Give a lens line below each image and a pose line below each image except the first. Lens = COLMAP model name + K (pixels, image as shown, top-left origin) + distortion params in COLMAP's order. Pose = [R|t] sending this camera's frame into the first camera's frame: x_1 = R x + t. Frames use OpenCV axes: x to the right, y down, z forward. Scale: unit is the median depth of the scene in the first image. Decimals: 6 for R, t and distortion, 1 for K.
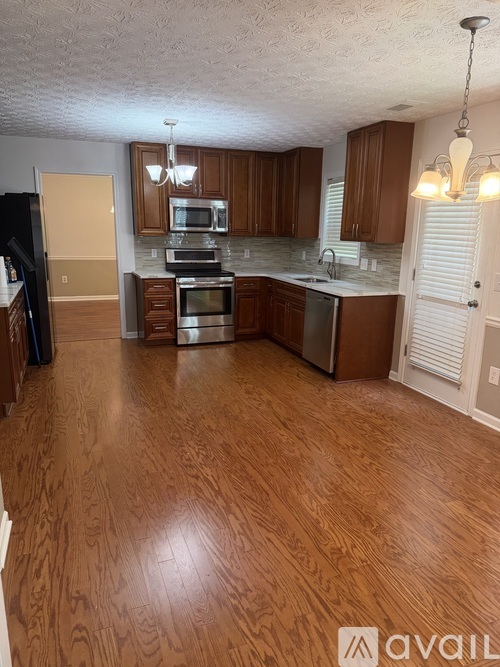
lens RADIAL K [[461.8, 0, 251.4], [0, 461.8, 333.9], [0, 0, 1]] dist [0.013912, -0.005687]
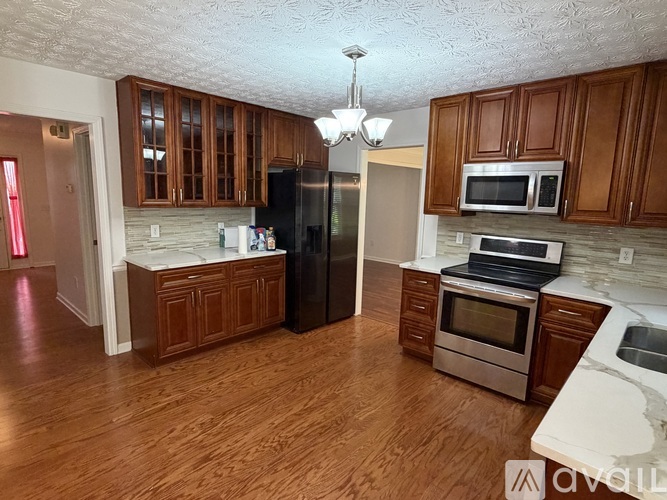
lens RADIAL K [[363.8, 0, 332.6], [0, 363.8, 249.9], [0, 0, 1]] dist [0.006682, 0.001992]
pose [[0.433531, 0.126443, -0.892223, 0.243403], [-0.218771, 0.975254, 0.031910, -0.133942], [0.874180, 0.181358, 0.450466, 0.572407]]
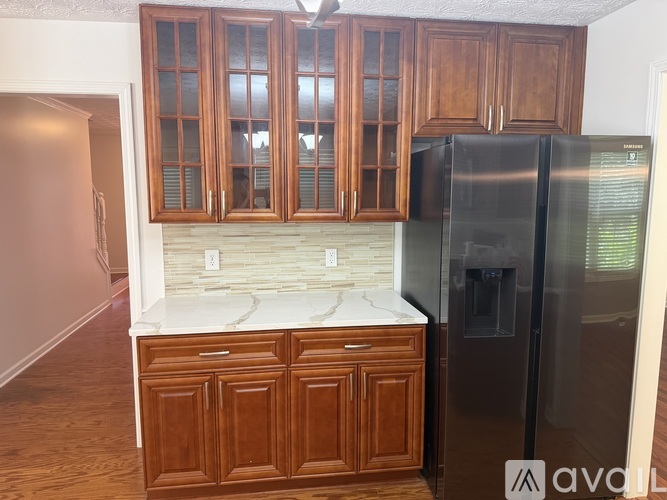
lens RADIAL K [[461.8, 0, 332.0], [0, 461.8, 250.1], [0, 0, 1]] dist [0.013912, -0.005687]
pose [[-0.238893, 0.093533, -0.966531, 0.094639], [-0.225073, 0.962910, 0.148813, -0.166013], [0.944601, 0.253091, -0.208981, 0.703928]]
